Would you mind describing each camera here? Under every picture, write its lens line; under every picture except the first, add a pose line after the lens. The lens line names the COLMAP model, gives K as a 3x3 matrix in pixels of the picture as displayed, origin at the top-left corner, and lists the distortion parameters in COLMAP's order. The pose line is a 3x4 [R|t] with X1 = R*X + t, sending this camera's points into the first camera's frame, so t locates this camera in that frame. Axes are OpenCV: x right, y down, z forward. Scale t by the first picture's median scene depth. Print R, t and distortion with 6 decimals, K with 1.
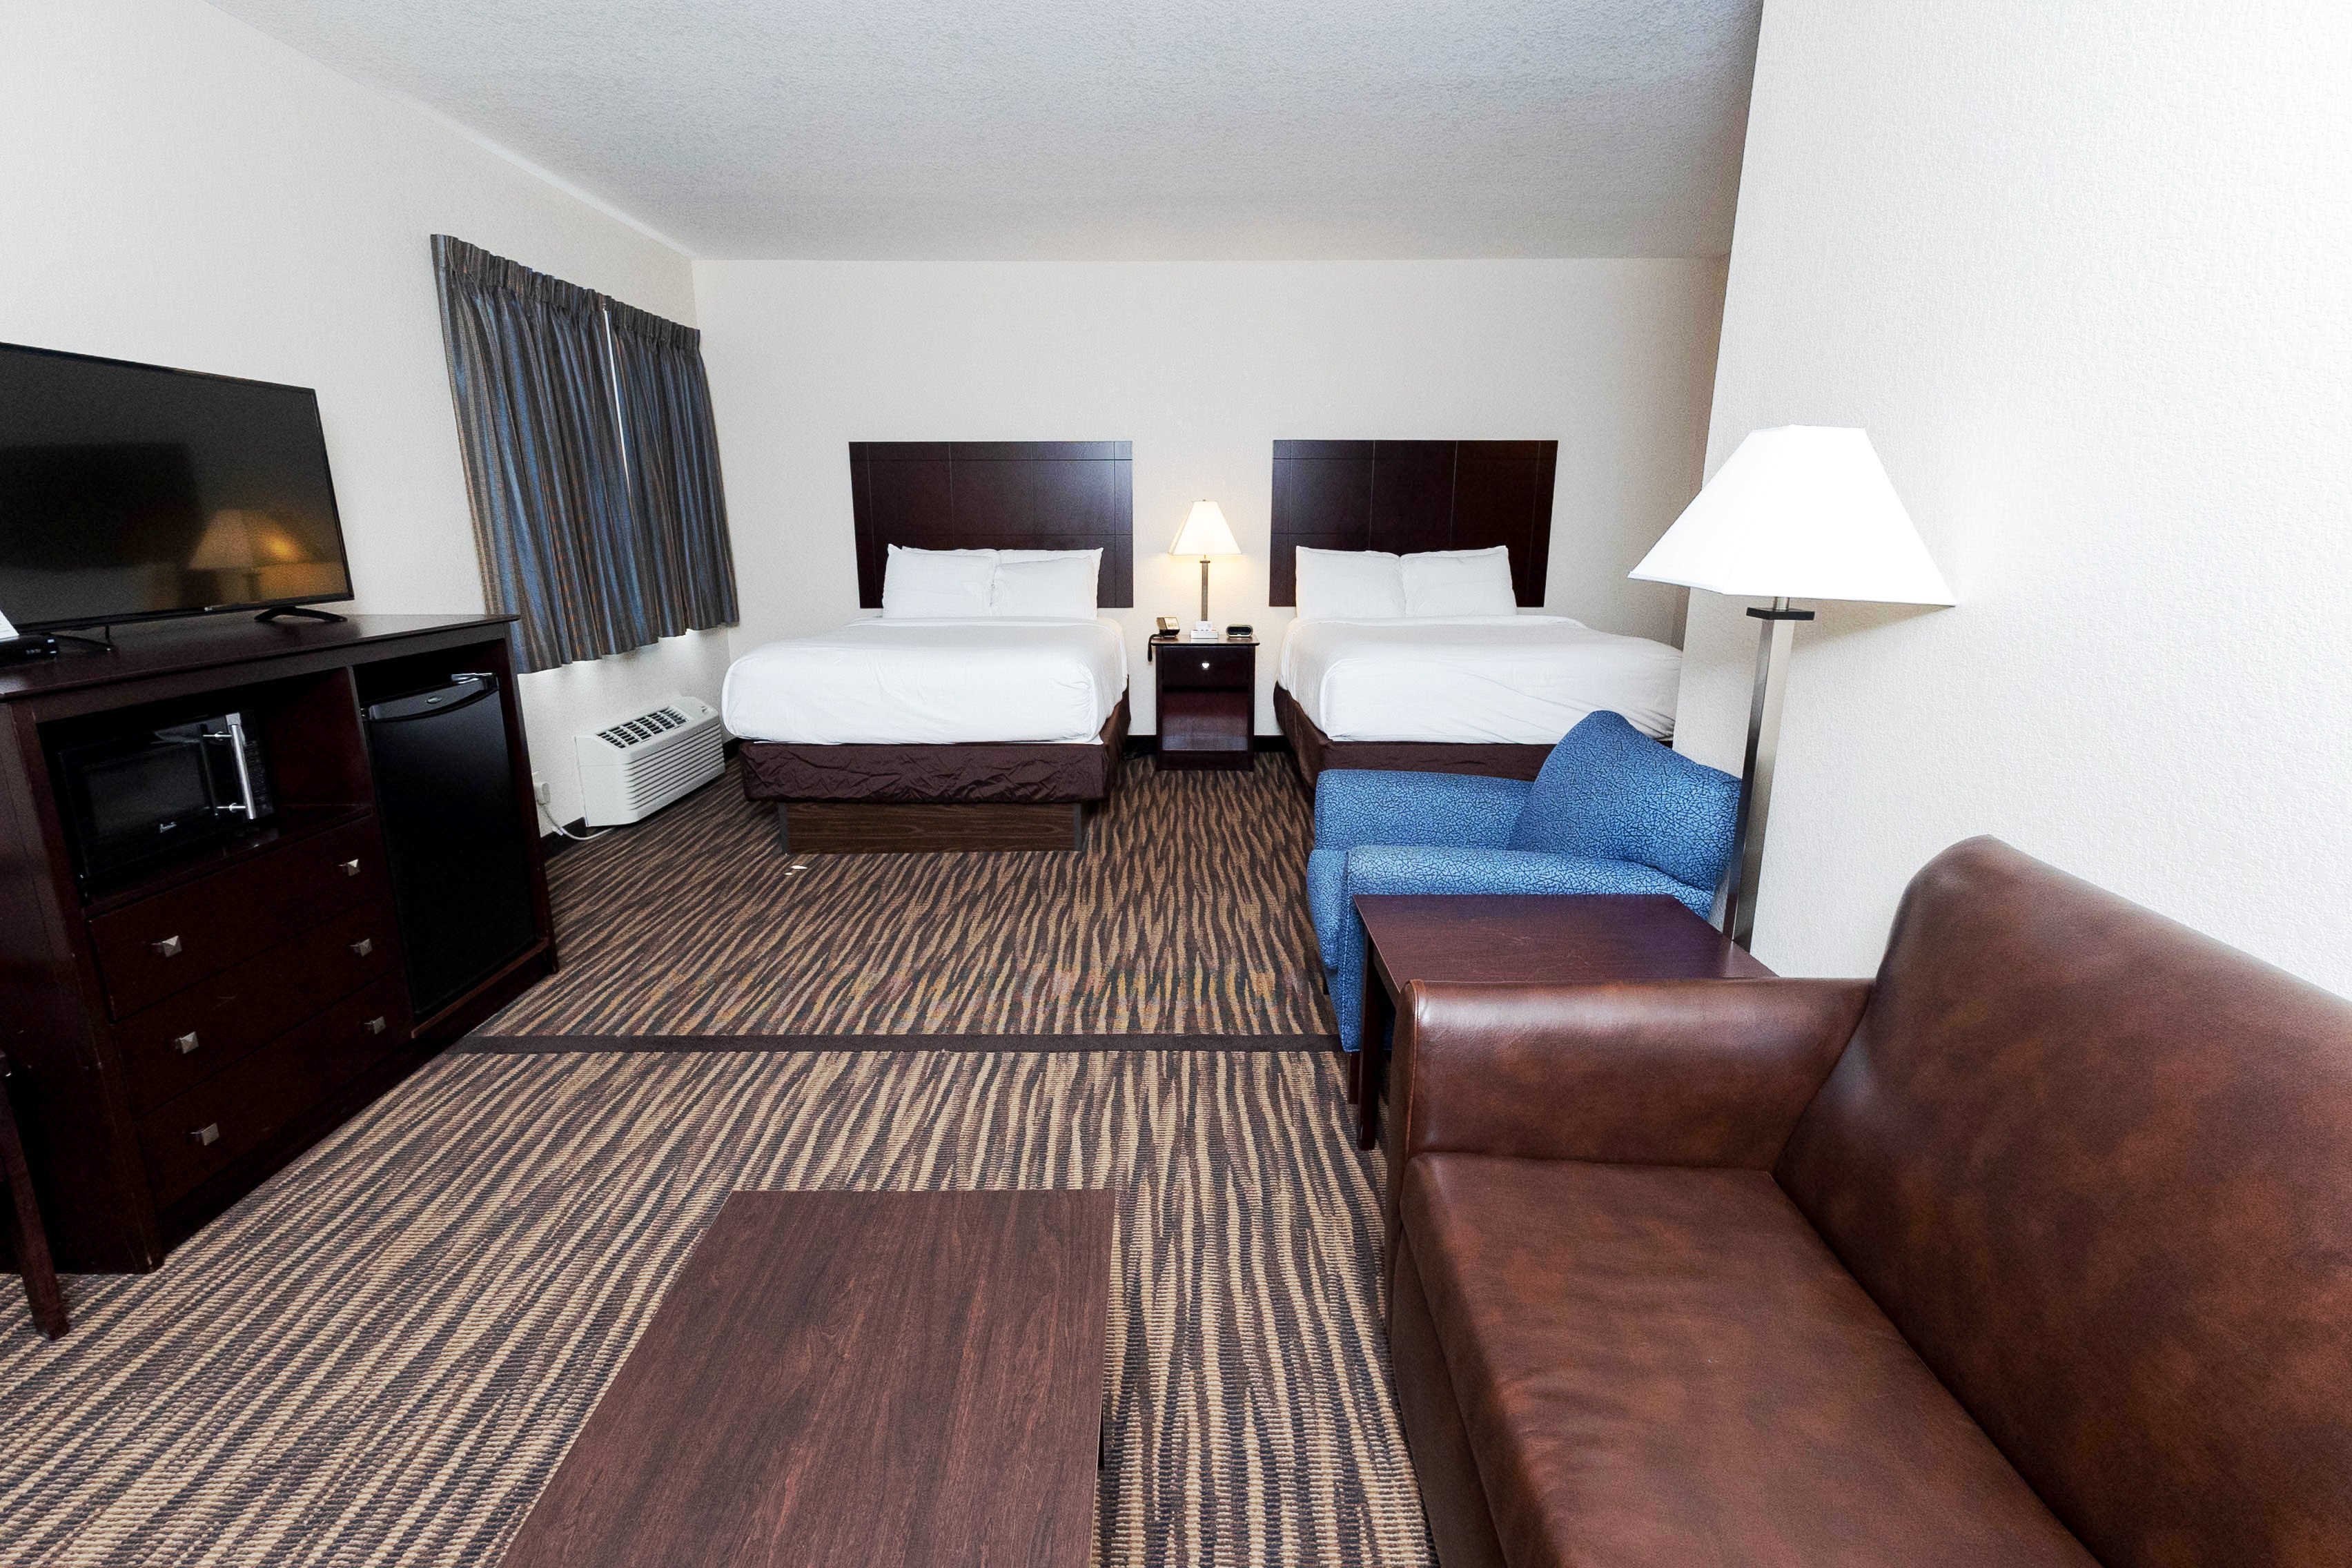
lens RADIAL K [[1060.9, 0, 1191.4], [0, 1060.9, 783.7], [0, 0, 1]] dist [0.001897, 0.000023]
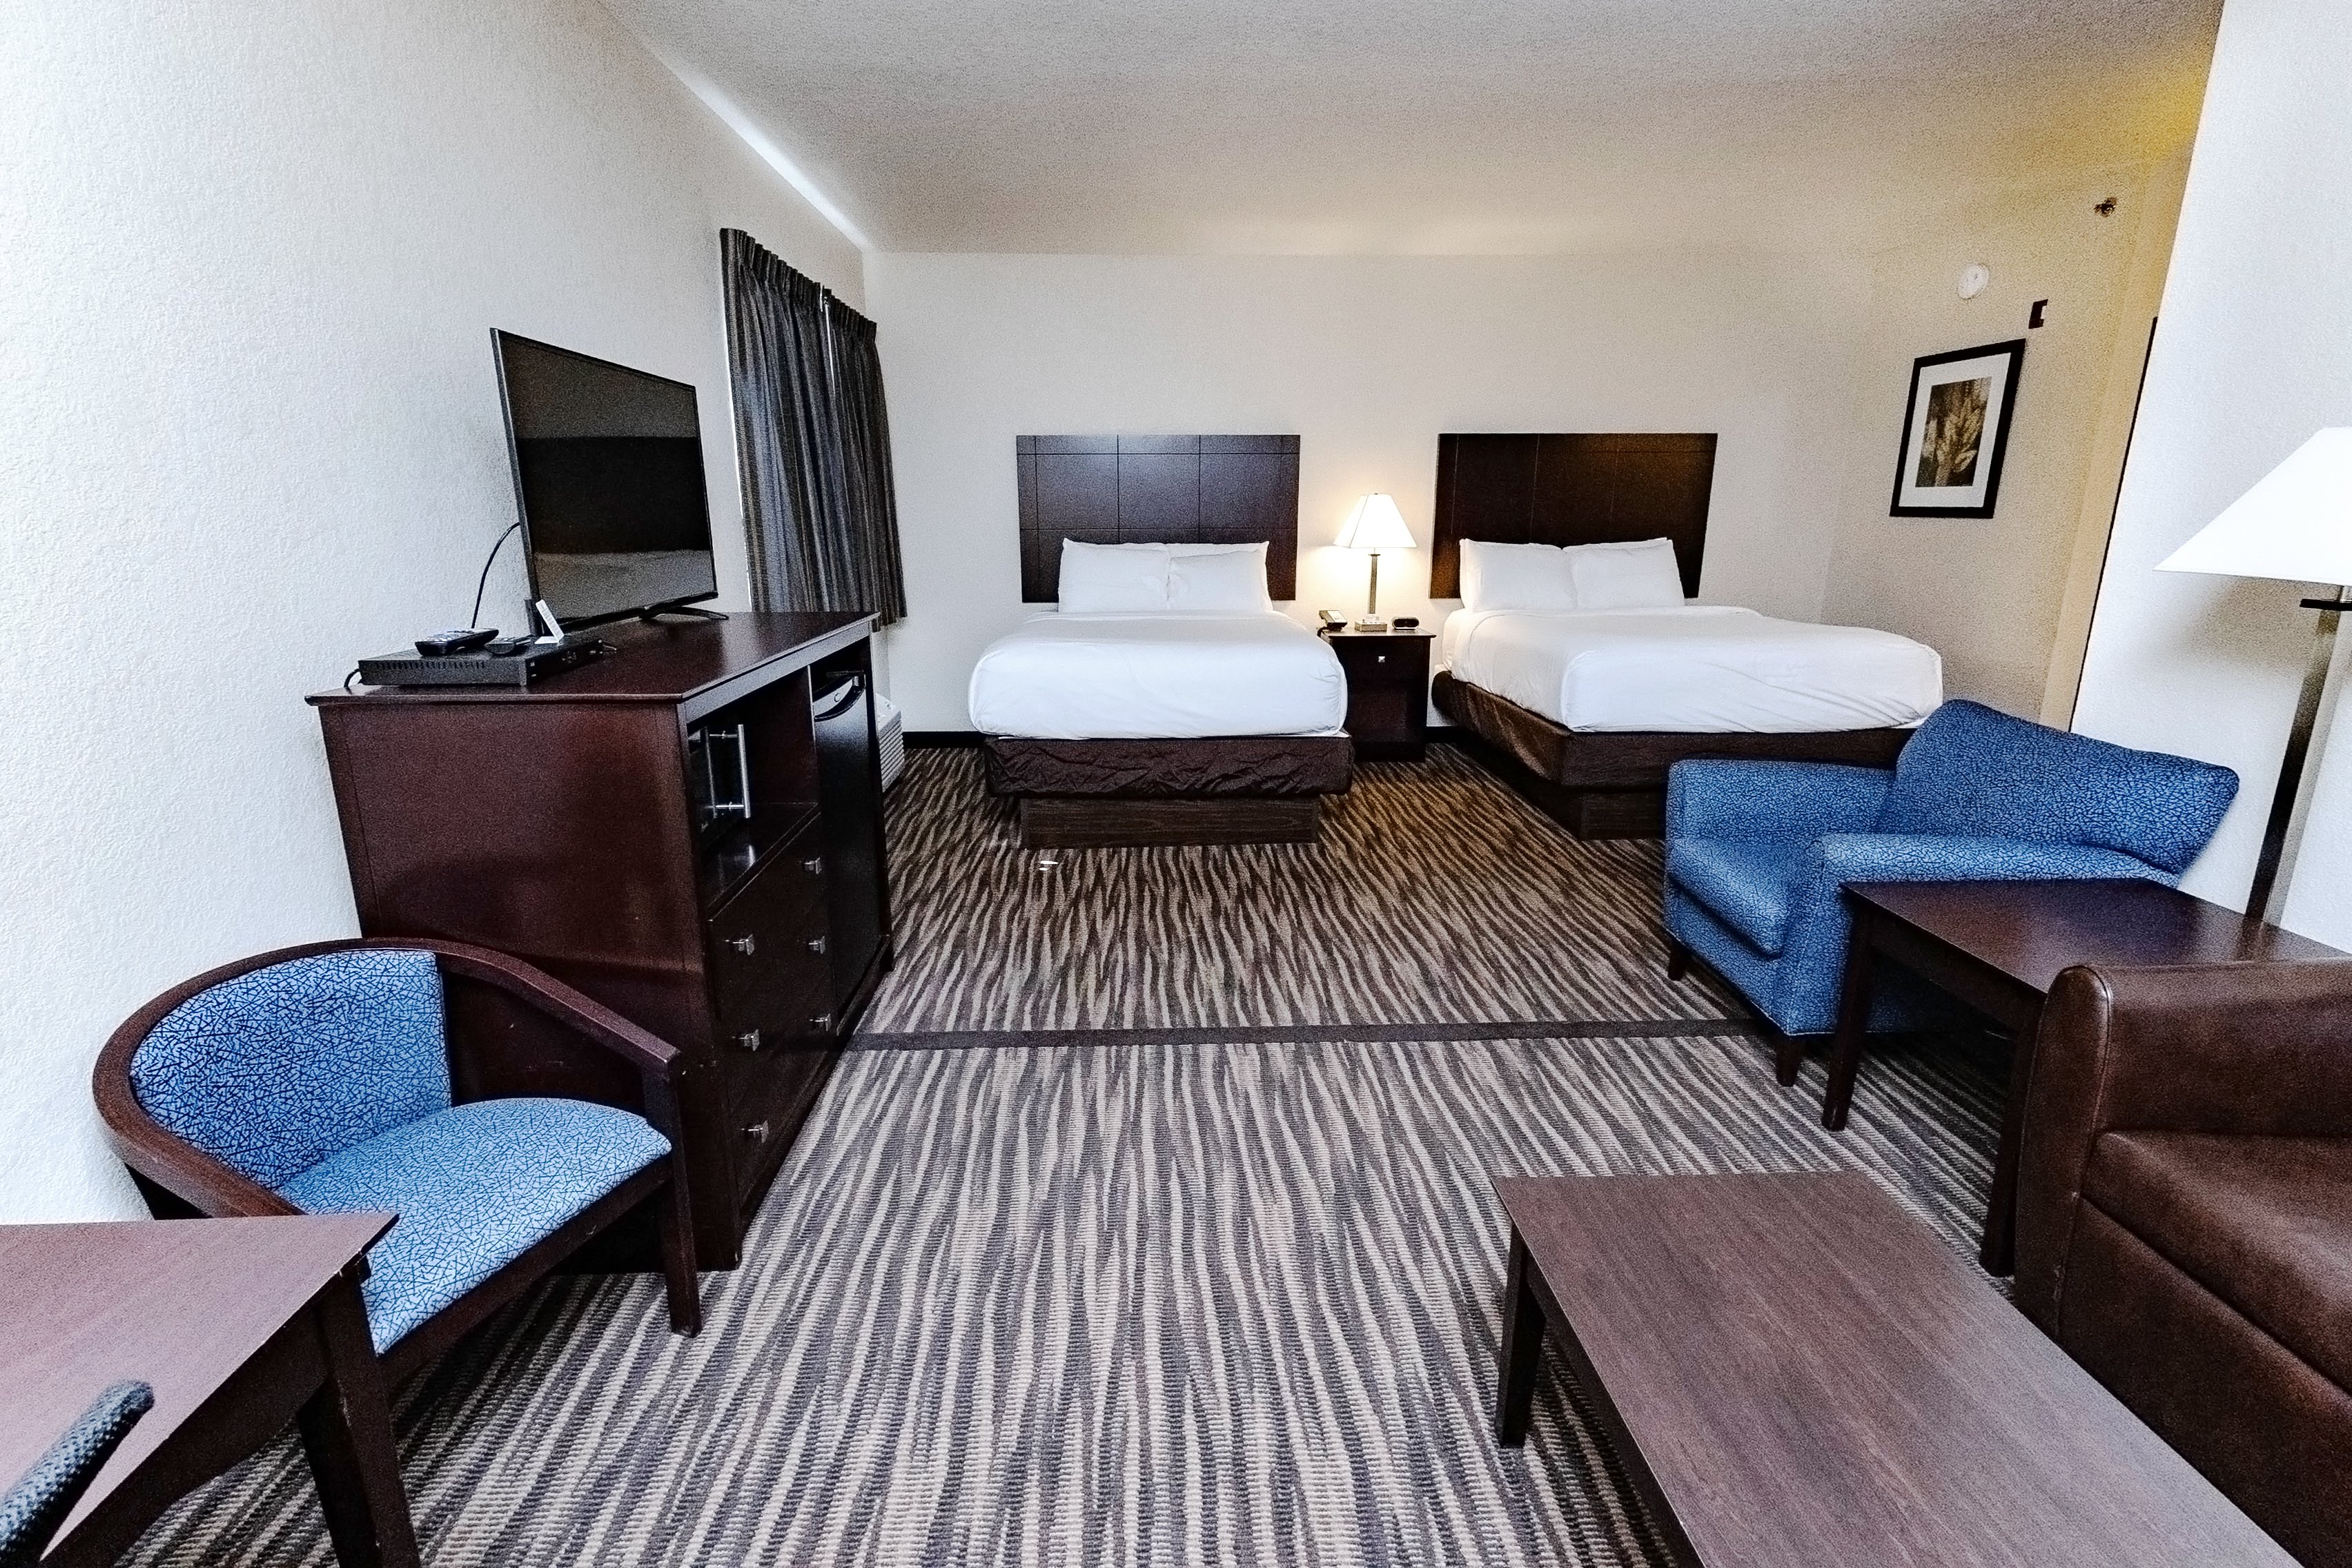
lens RADIAL K [[1065.1, 0, 1176.0], [0, 1065.1, 784.0], [0, 0, 1]] dist [-0.001635, -0.000626]
pose [[0.999713, -0.009067, 0.022159, -0.300158], [0.008923, 0.999939, 0.006580, -0.000898], [-0.022217, -0.006380, 0.999733, -0.005861]]
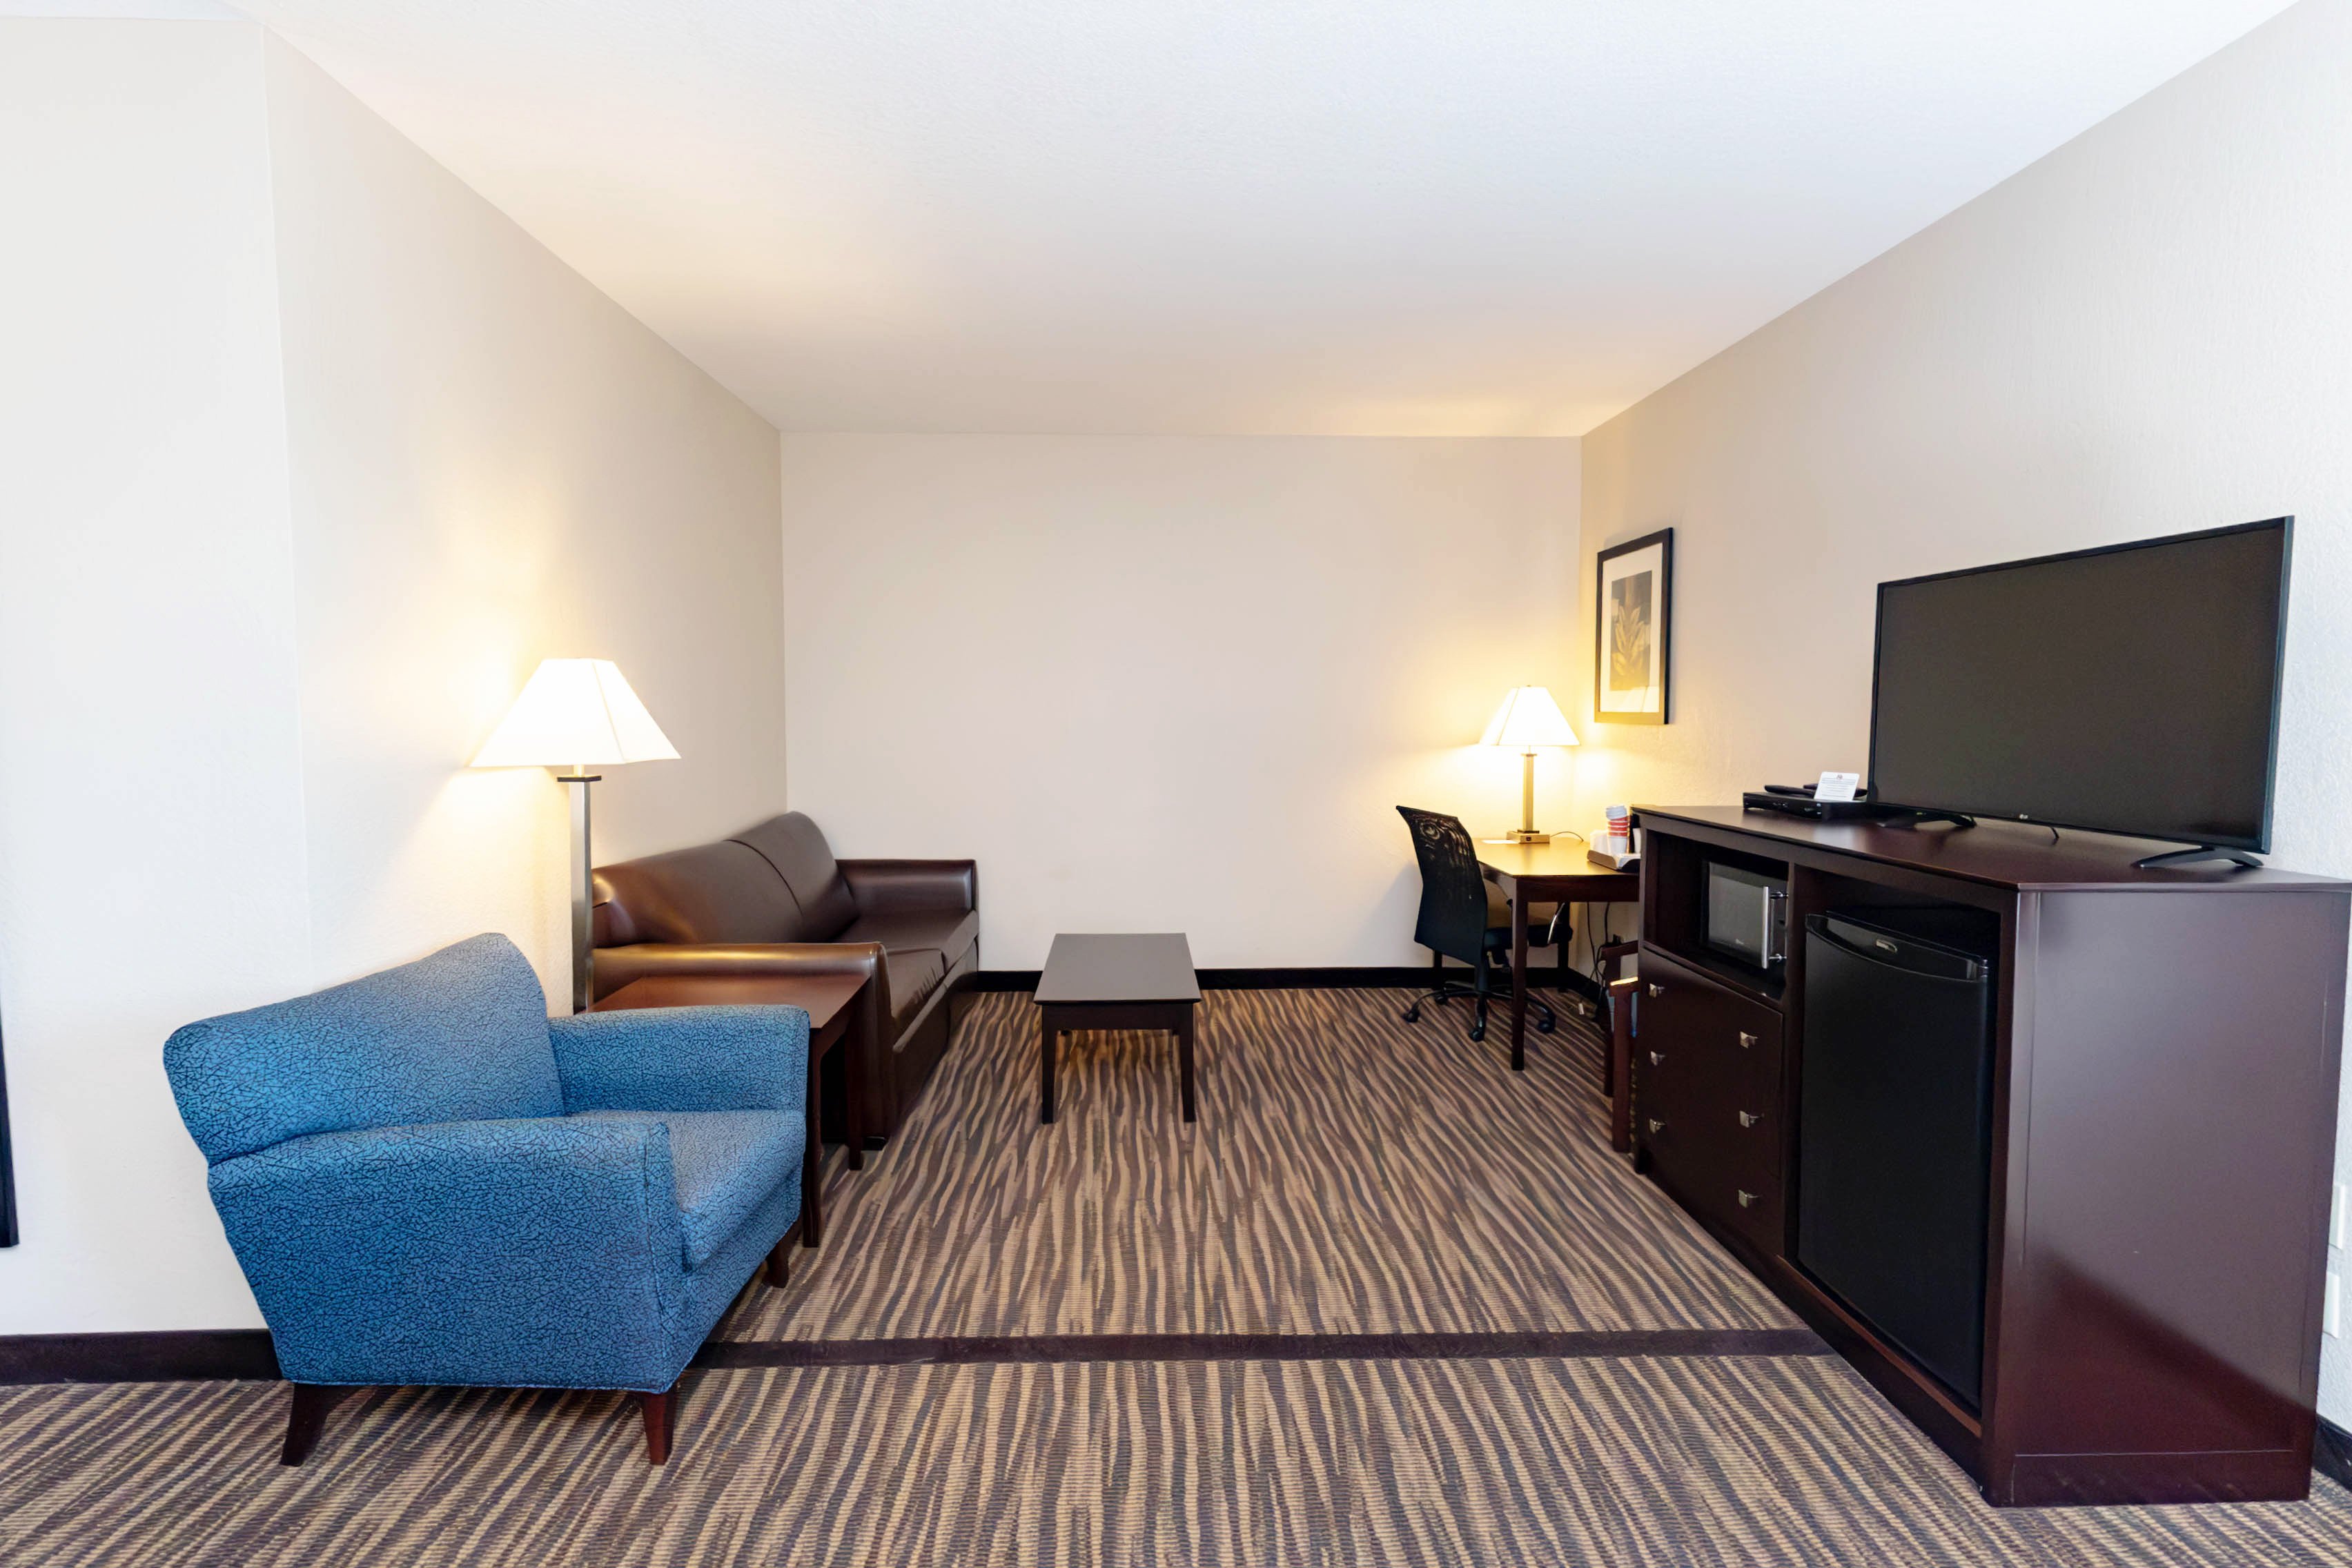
lens RADIAL K [[1060.9, 0, 1191.4], [0, 1060.9, 783.7], [0, 0, 1]] dist [0.001897, 0.000023]
pose [[-0.999507, 0.003778, -0.031166, -0.135604], [-0.006189, 0.949543, 0.313576, -0.306758], [0.030778, 0.313614, -0.949052, 1.200689]]
